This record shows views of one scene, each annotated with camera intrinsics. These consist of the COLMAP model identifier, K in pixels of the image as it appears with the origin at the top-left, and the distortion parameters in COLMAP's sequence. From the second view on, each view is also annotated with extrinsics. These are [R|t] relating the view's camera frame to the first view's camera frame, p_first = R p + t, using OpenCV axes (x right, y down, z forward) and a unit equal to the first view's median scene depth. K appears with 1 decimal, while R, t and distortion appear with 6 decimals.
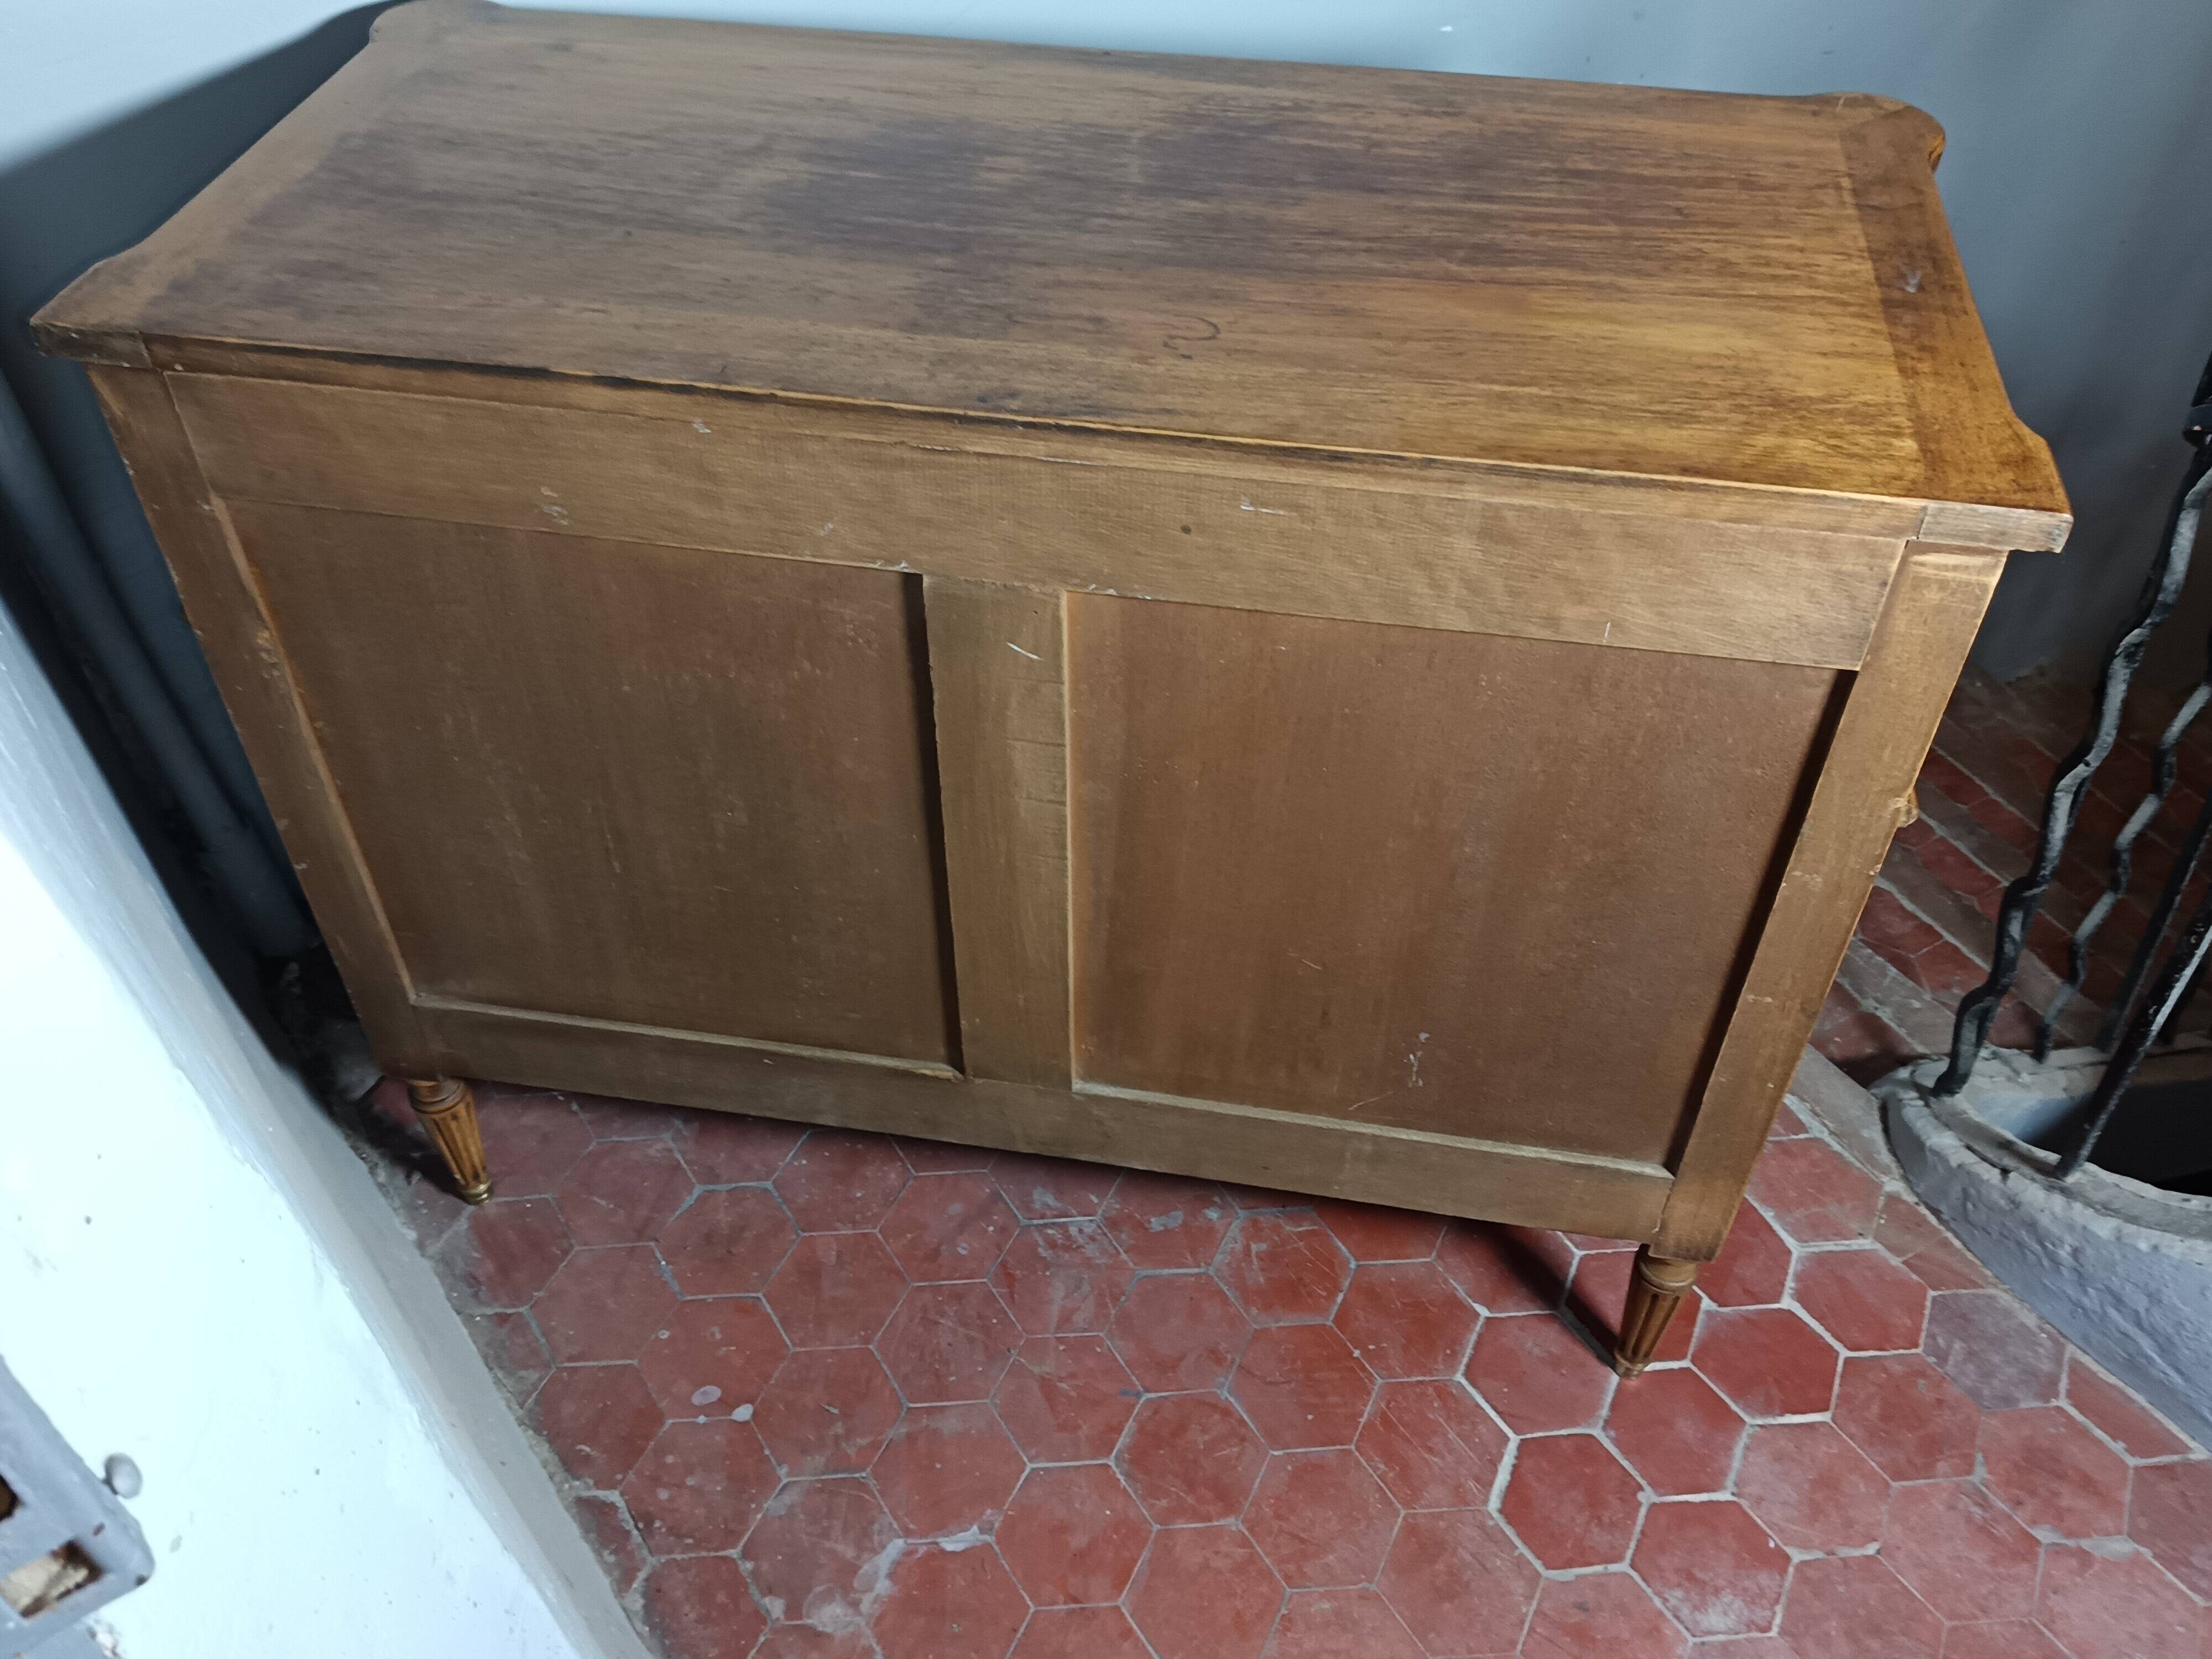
lens RADIAL K [[1837.4, 0, 1097.6], [0, 1837.4, 835.9], [0, 0, 1]] dist [0.095049, -0.222127]
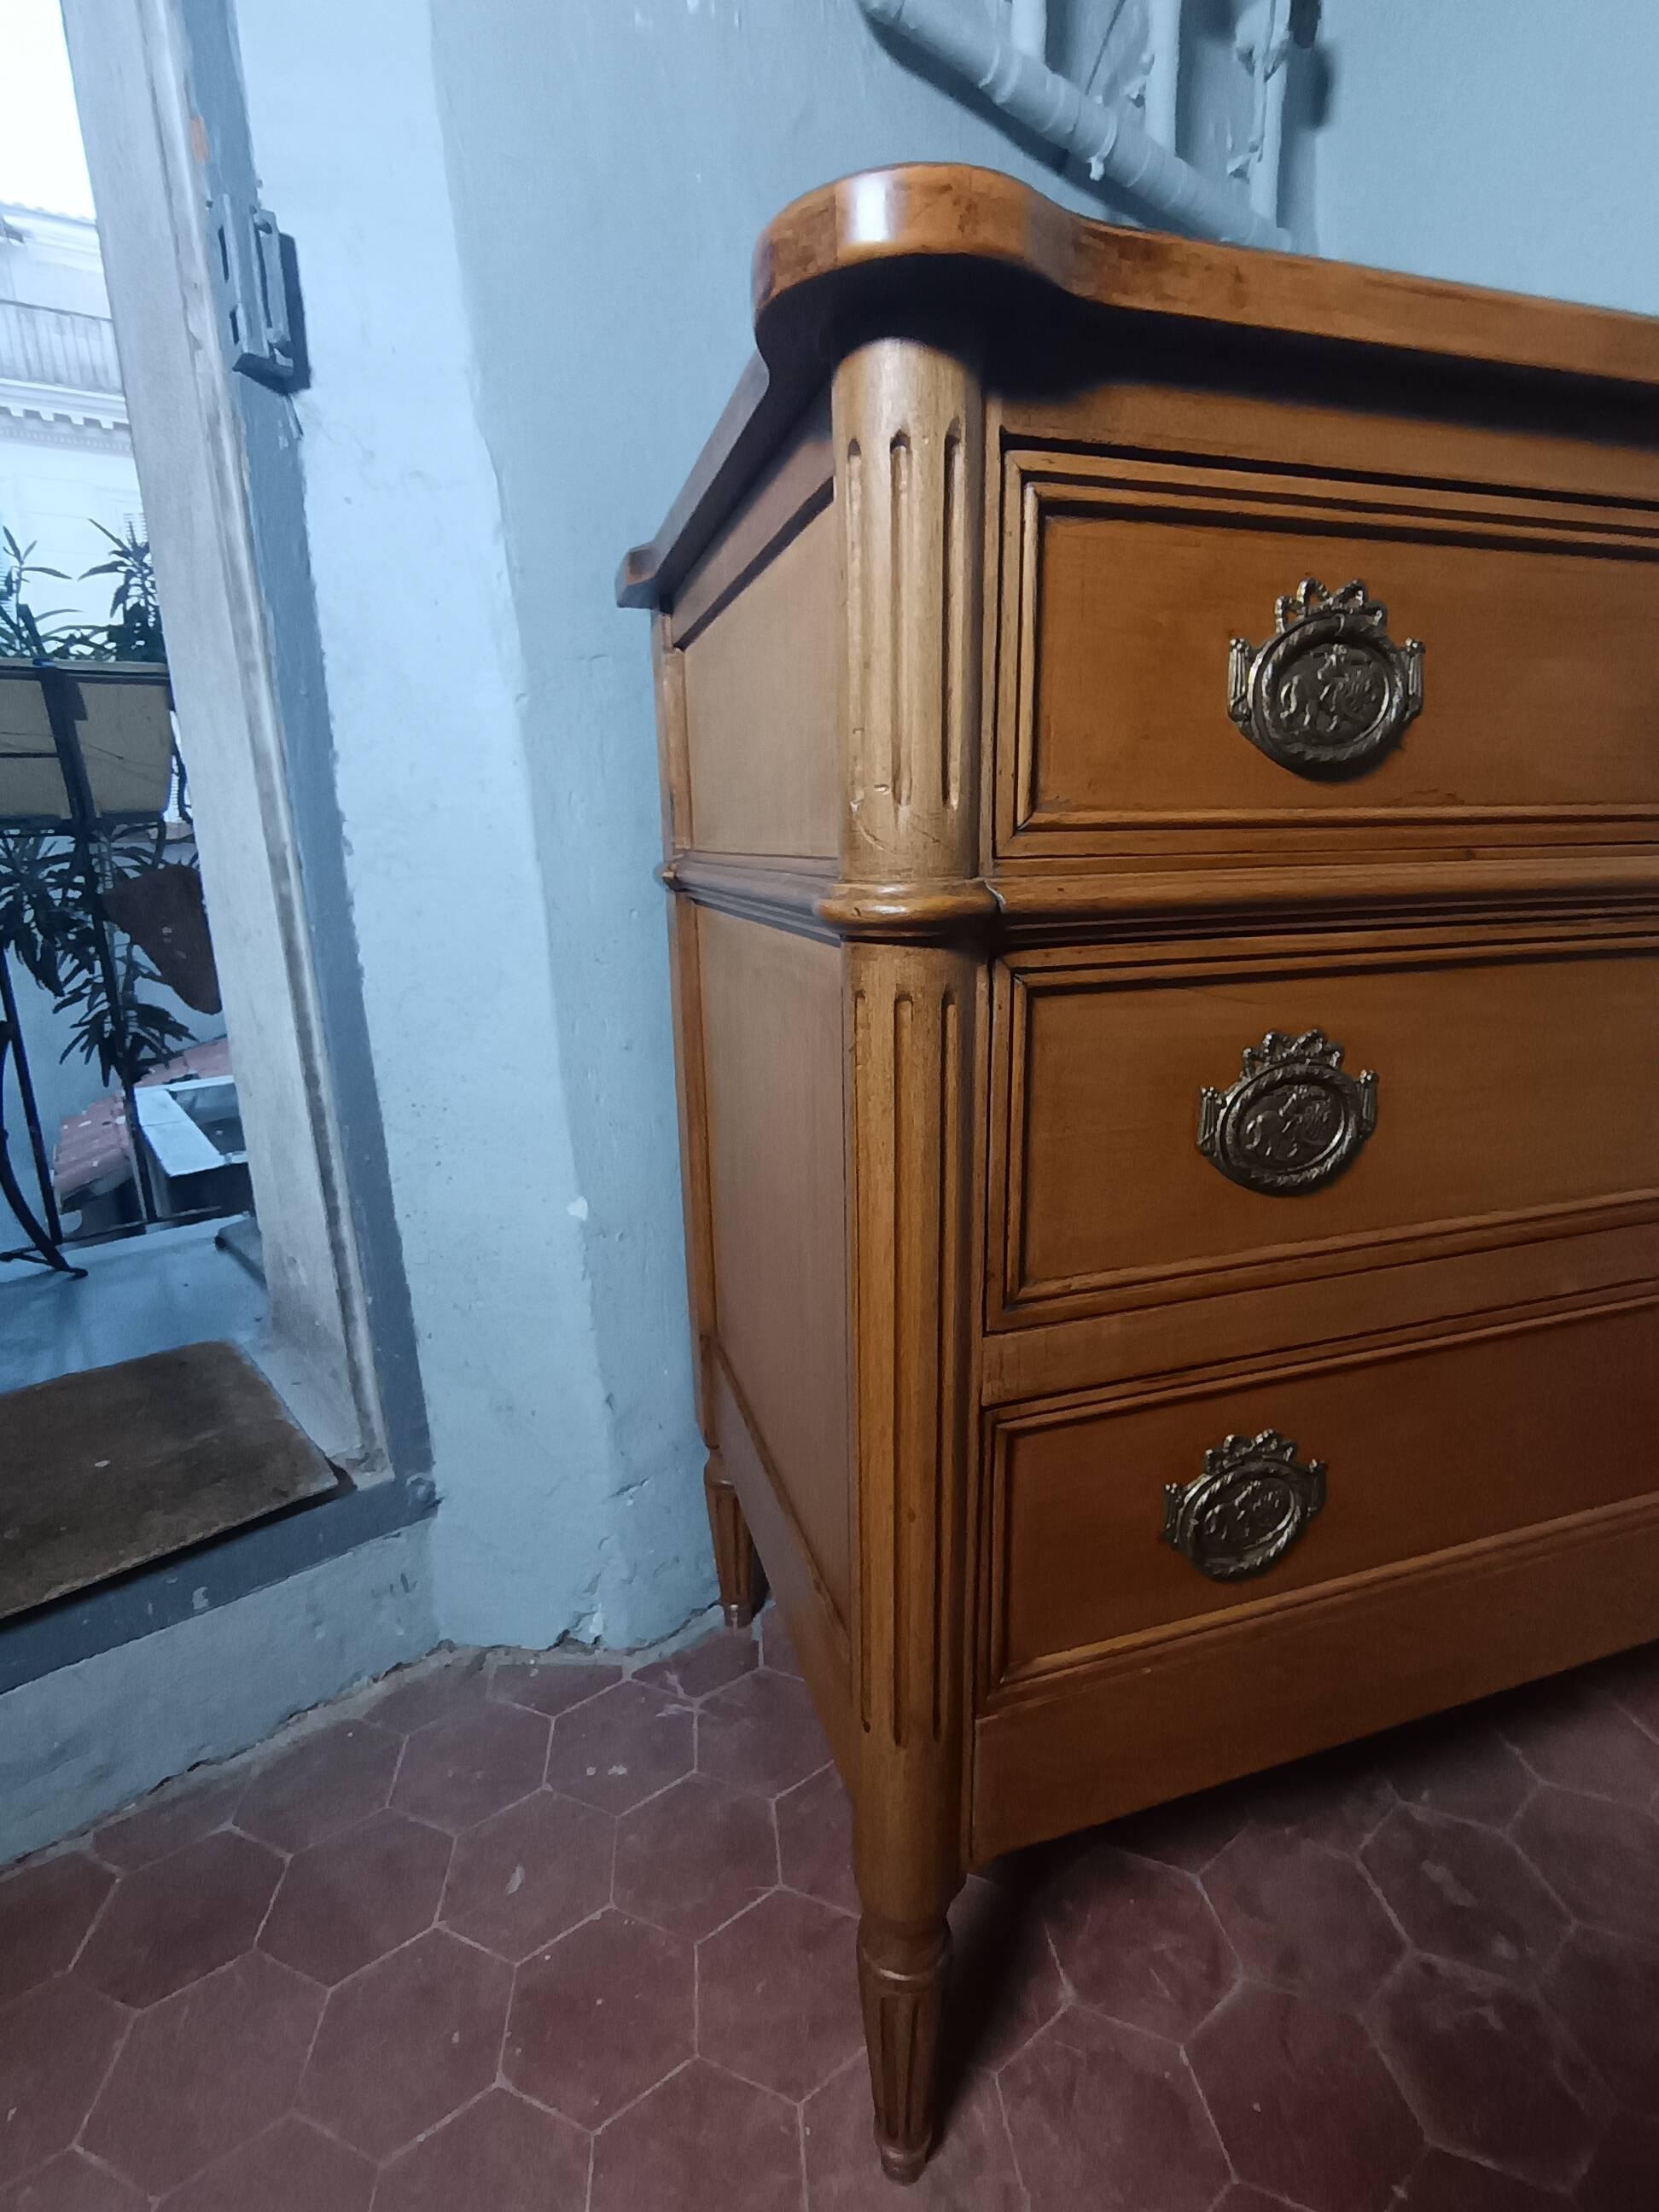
lens RADIAL K [[1049.6, 0, 829.5], [0, 1049.6, 1106.0], [0, 0, 1]] dist [-0.004329, -0.001072]
pose [[0.066662, 0.255569, -0.964490, 0.396088], [-0.691187, 0.708968, 0.140089, 0.111346], [0.719595, 0.657304, 0.223907, 0.580305]]
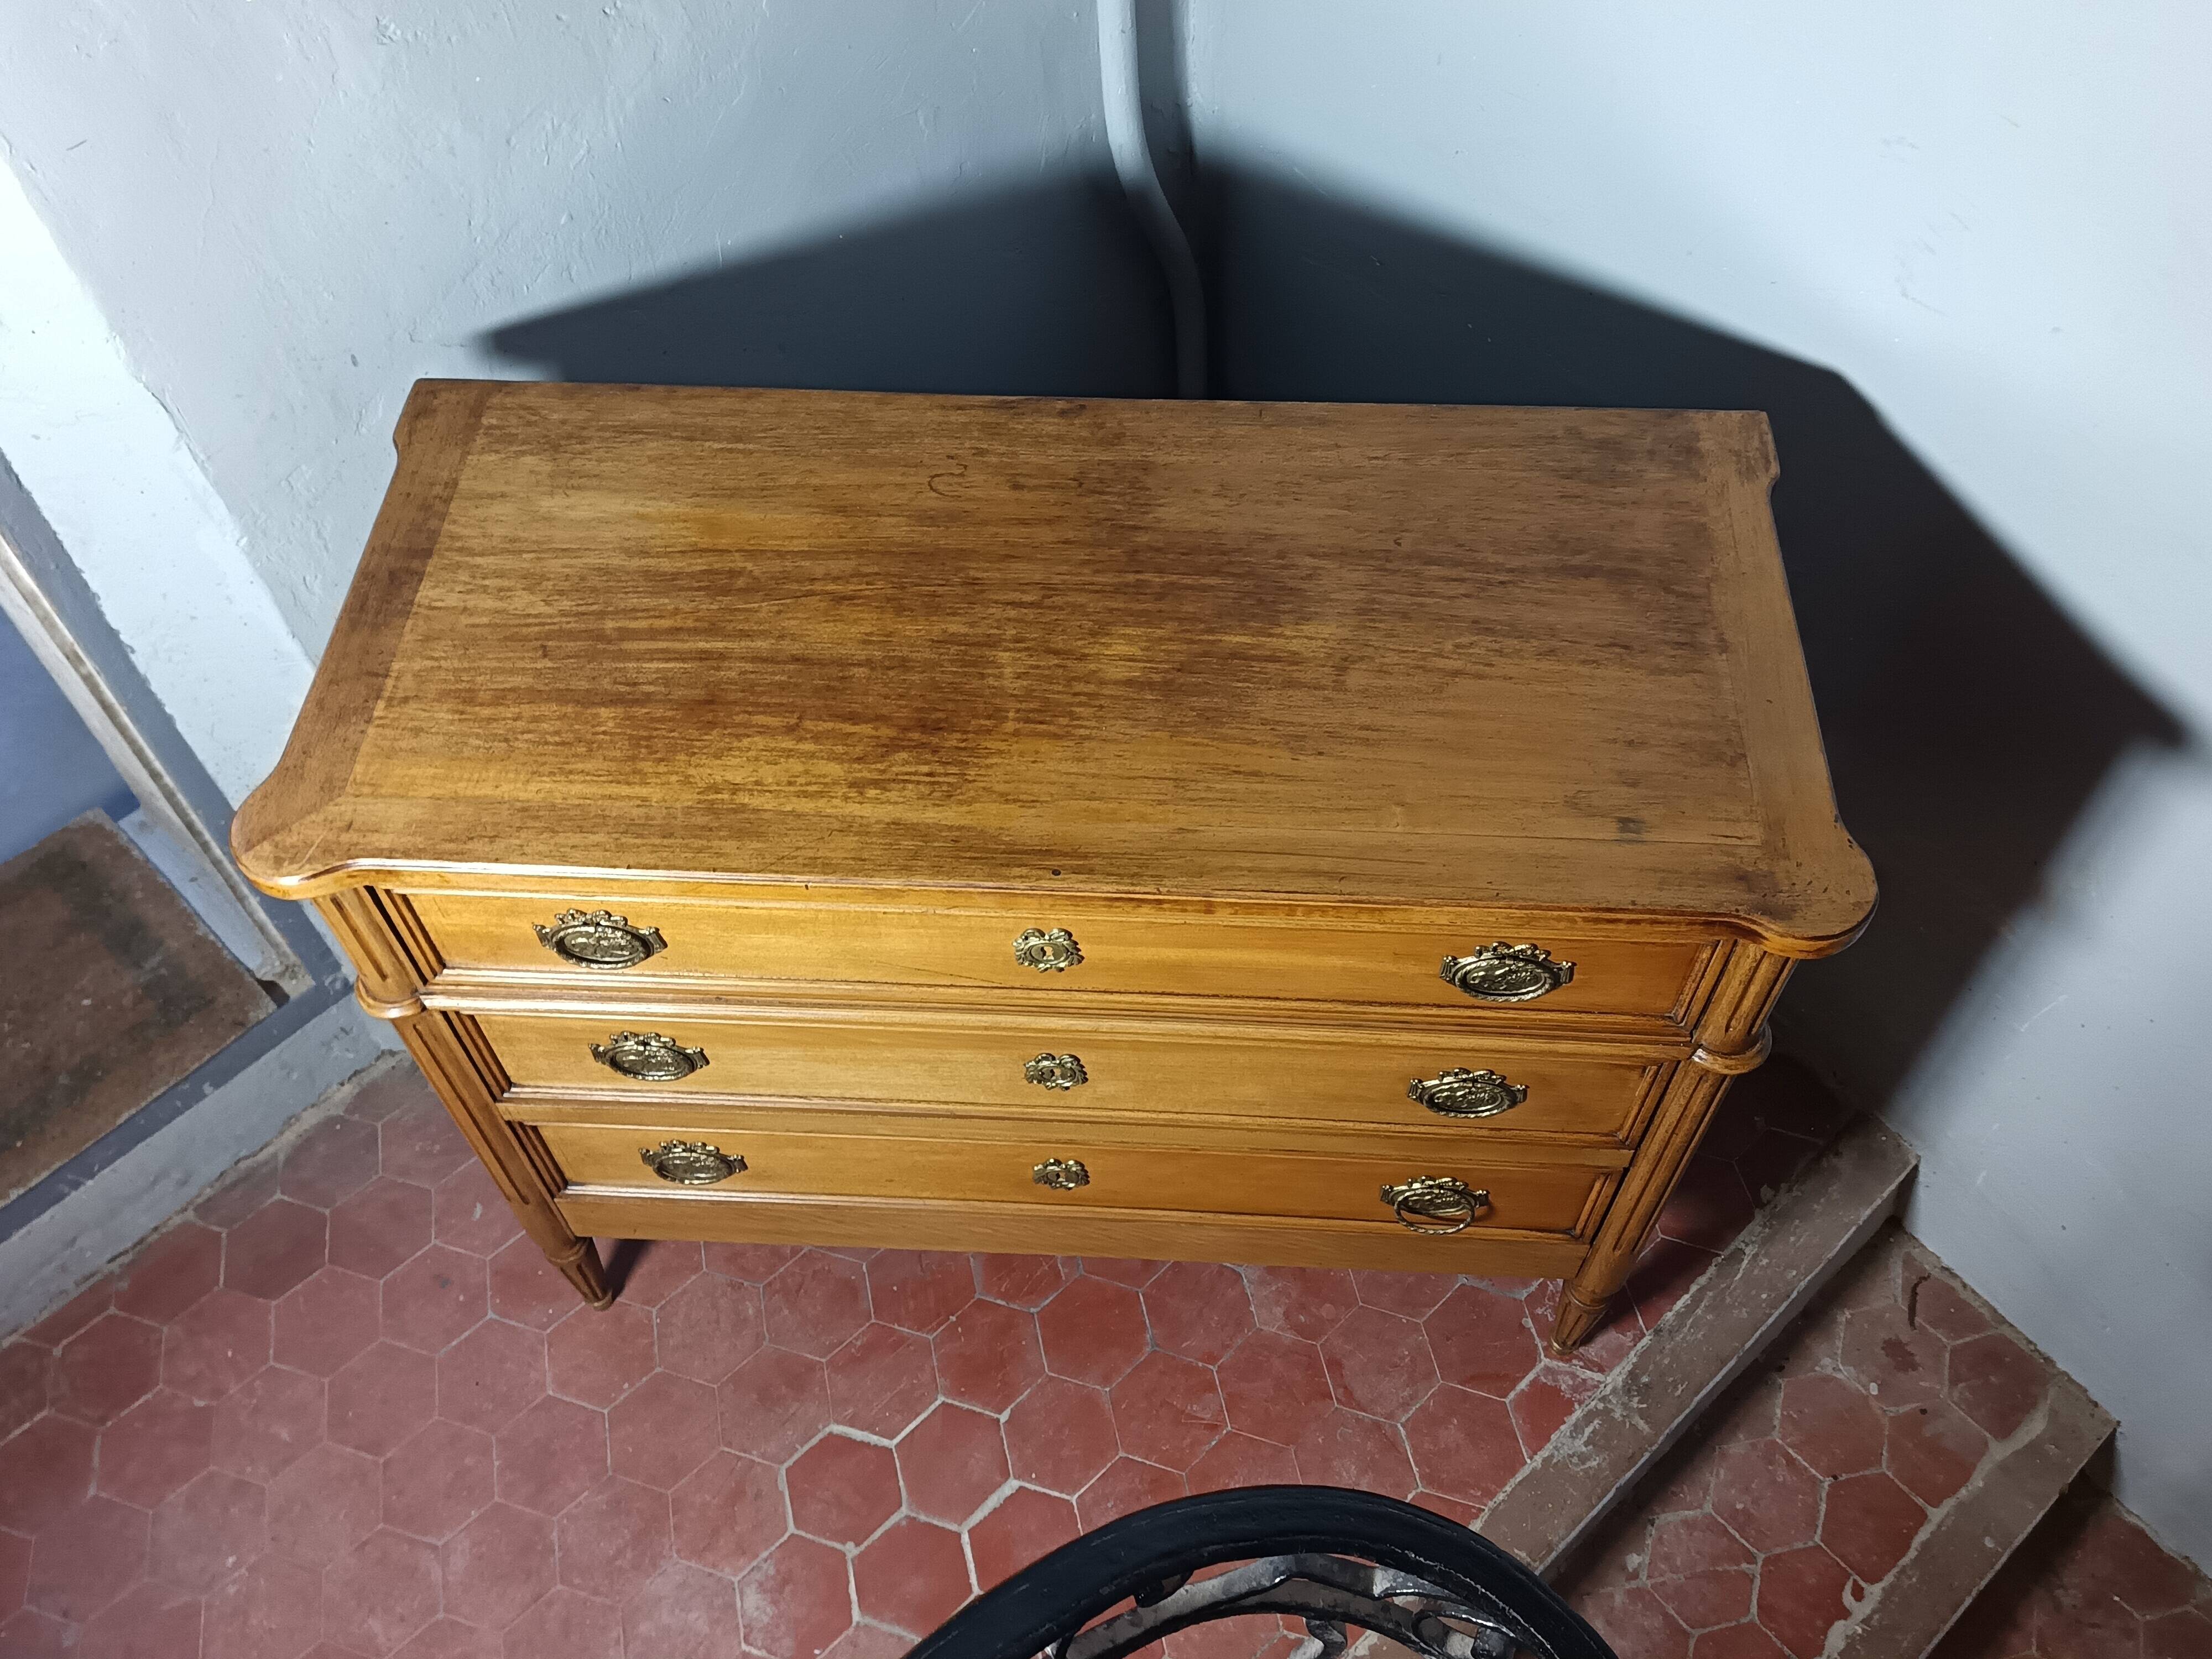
lens RADIAL K [[1837.4, 0, 1097.6], [0, 1837.4, 835.9], [0, 0, 1]] dist [0.095049, -0.222127]
pose [[0.162770, 0.801181, -0.575860, 0.660394], [-0.683022, 0.512684, 0.520227, -0.655041], [0.712030, 0.308648, 0.630674, 0.185342]]
